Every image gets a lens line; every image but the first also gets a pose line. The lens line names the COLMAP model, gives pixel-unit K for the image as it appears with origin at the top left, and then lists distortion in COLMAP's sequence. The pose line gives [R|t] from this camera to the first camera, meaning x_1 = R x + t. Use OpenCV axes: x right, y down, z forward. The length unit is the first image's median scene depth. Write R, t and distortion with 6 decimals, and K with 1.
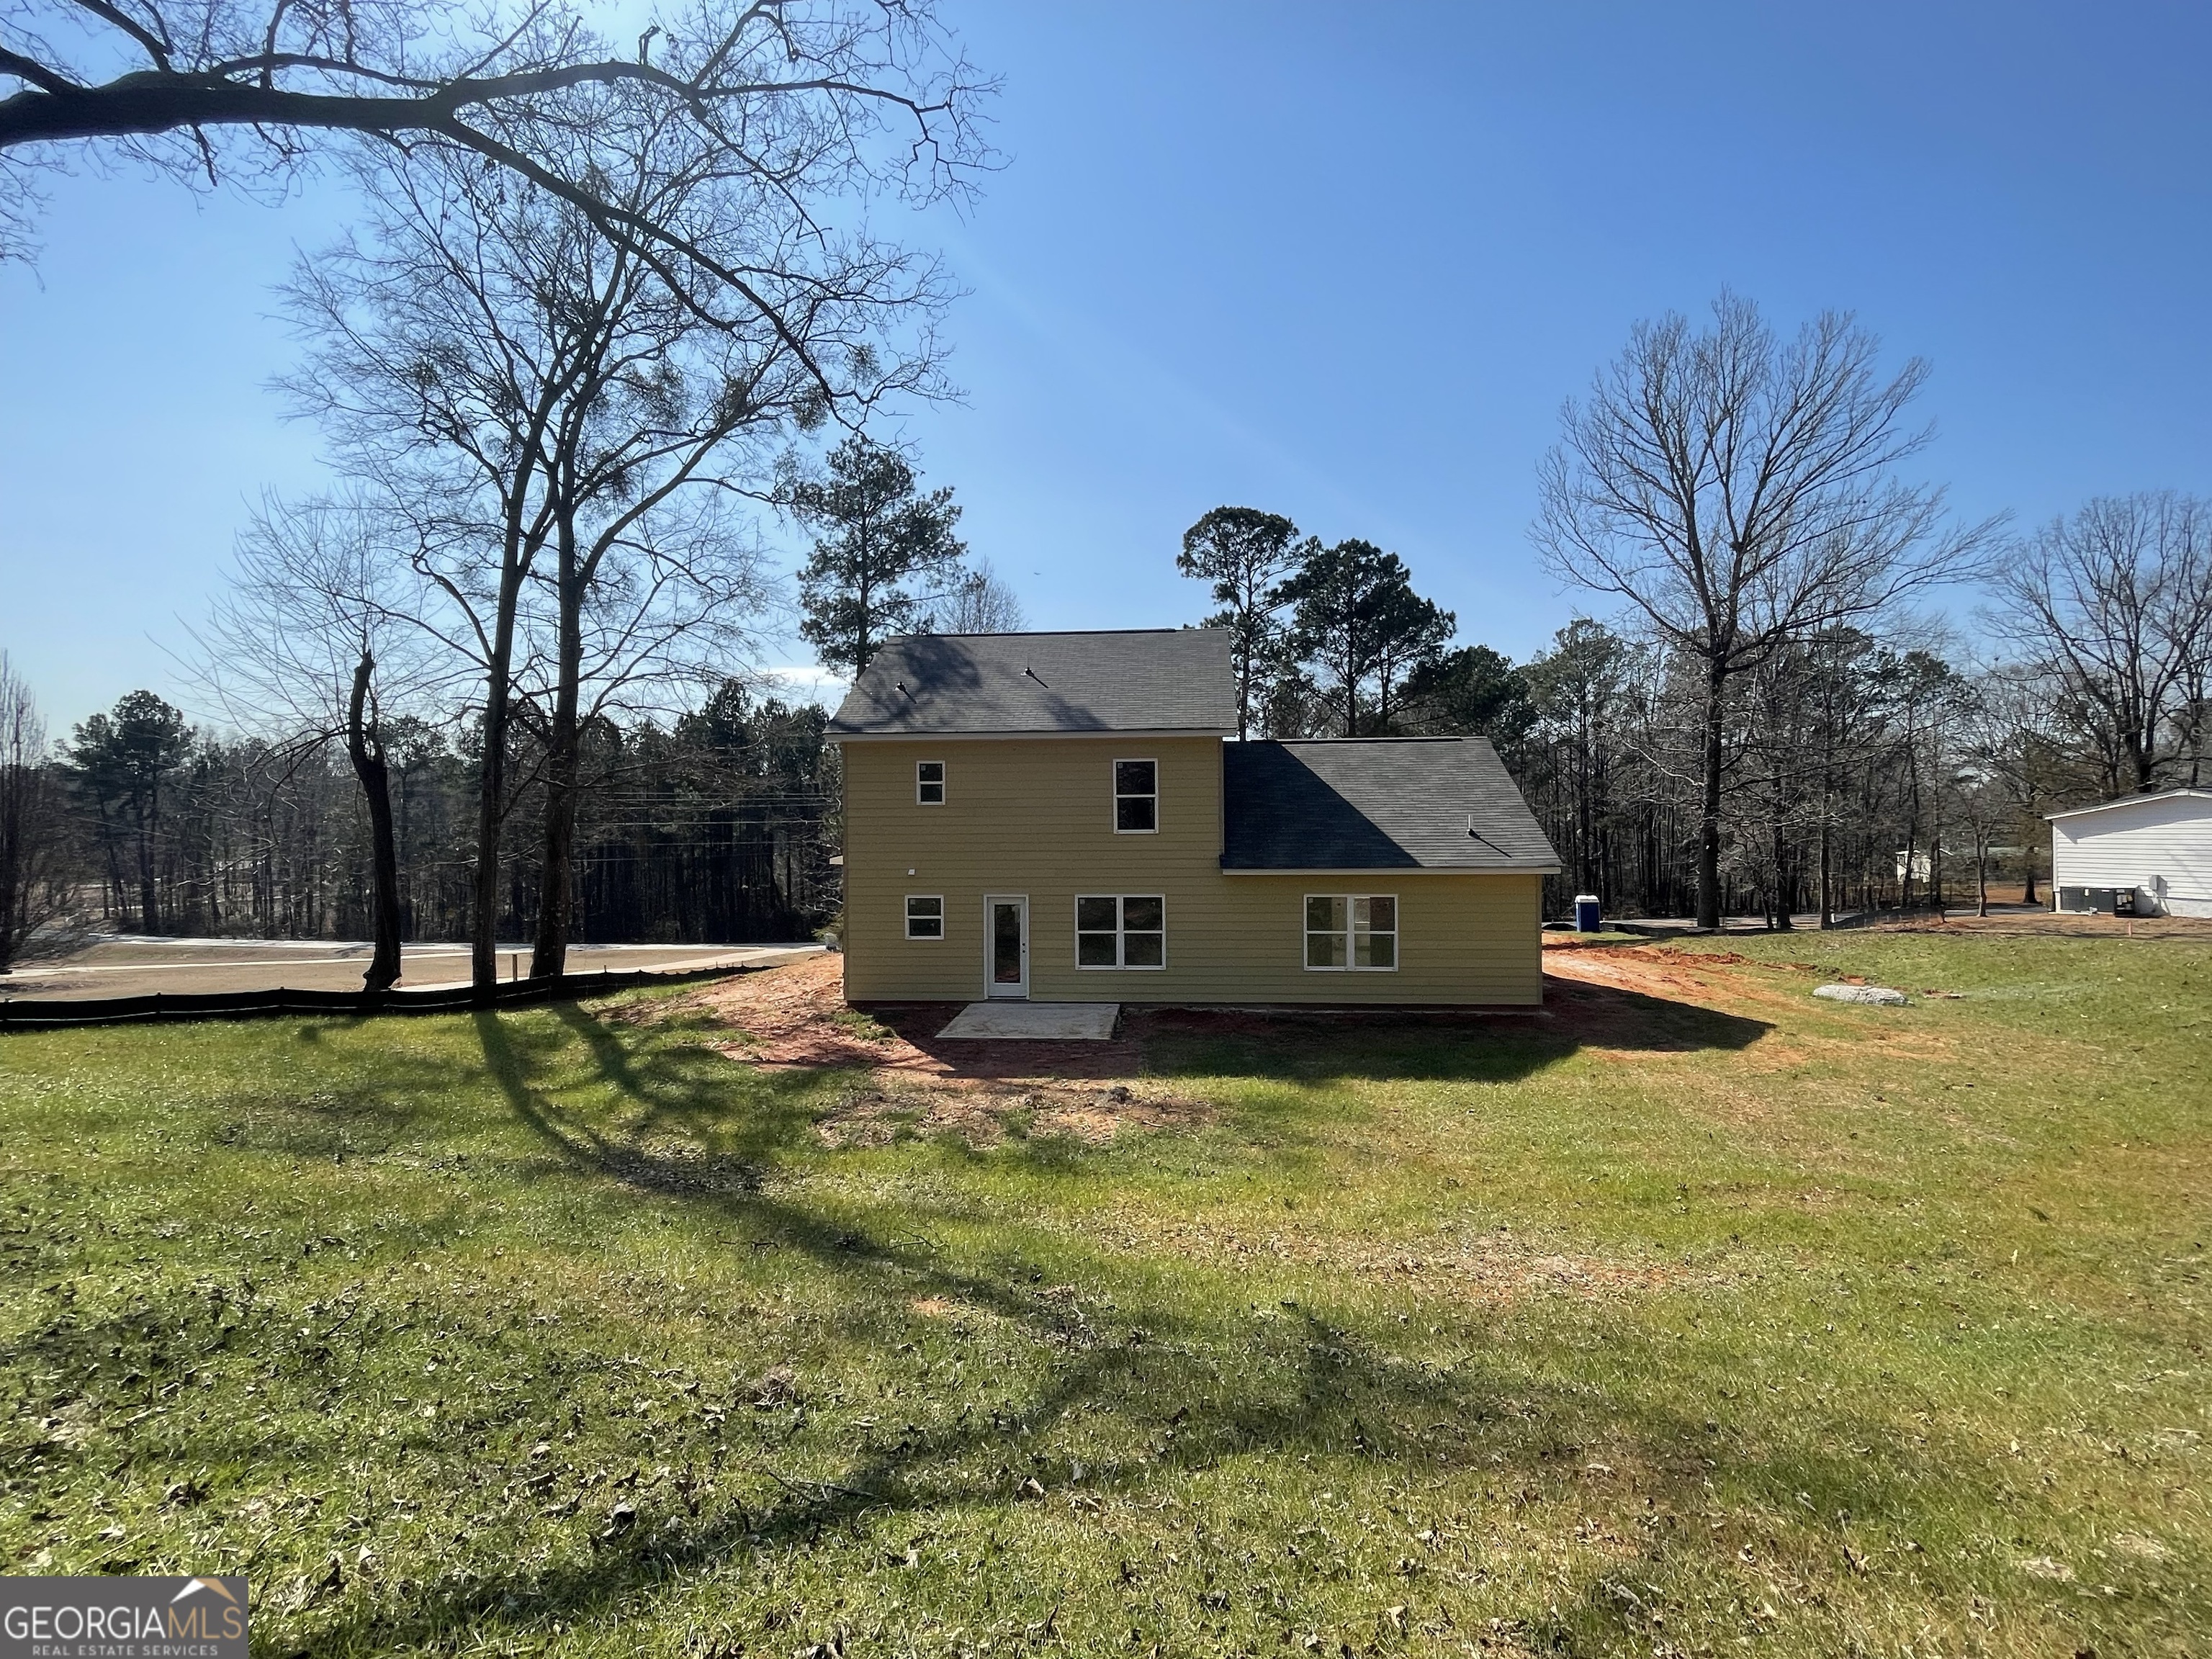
lens RADIAL K [[1024.8, 0, 1096.8], [0, 1024.8, 816.9], [0, 0, 1]] dist [0.000867, -0.000318]
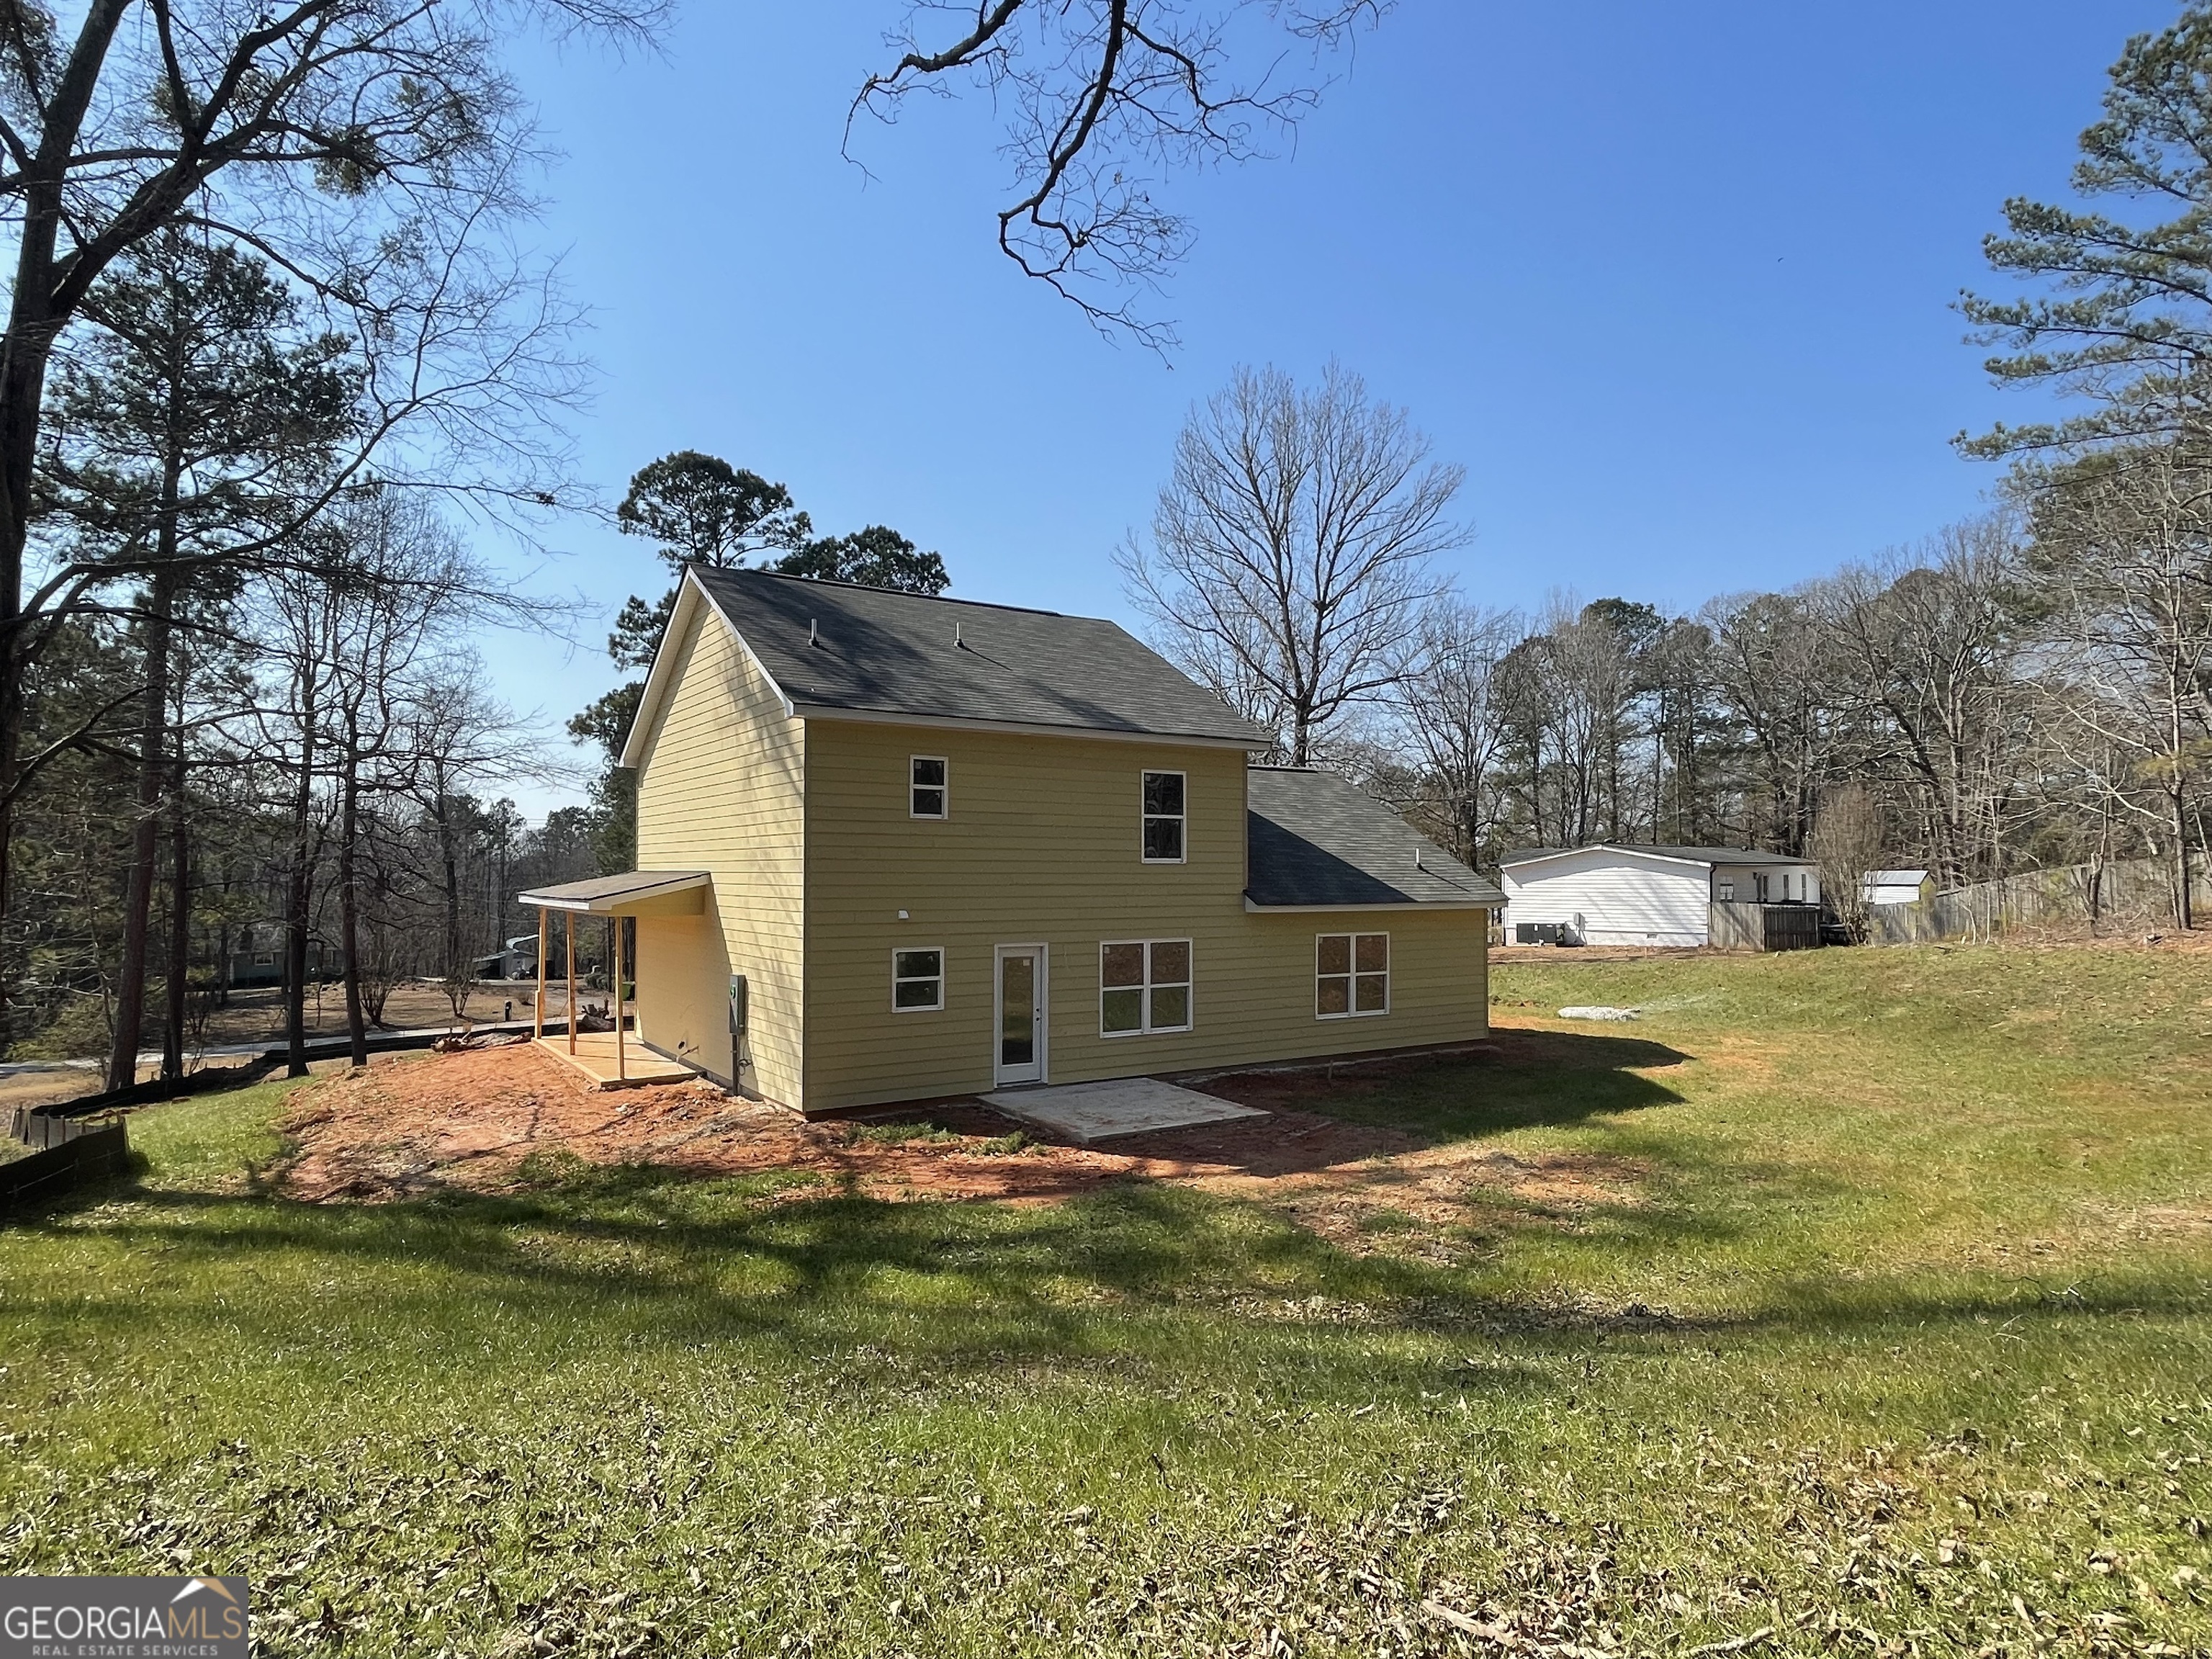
lens RADIAL K [[1236.3, 0, 1106.0], [0, 1236.3, 829.5], [0, 0, 1]] dist [0.001572, 0.000051]
pose [[0.801818, 0.029768, 0.596826, -0.571364], [-0.013058, 0.999393, -0.032303, 0.021598], [-0.597425, 0.018108, 0.801720, 0.245522]]
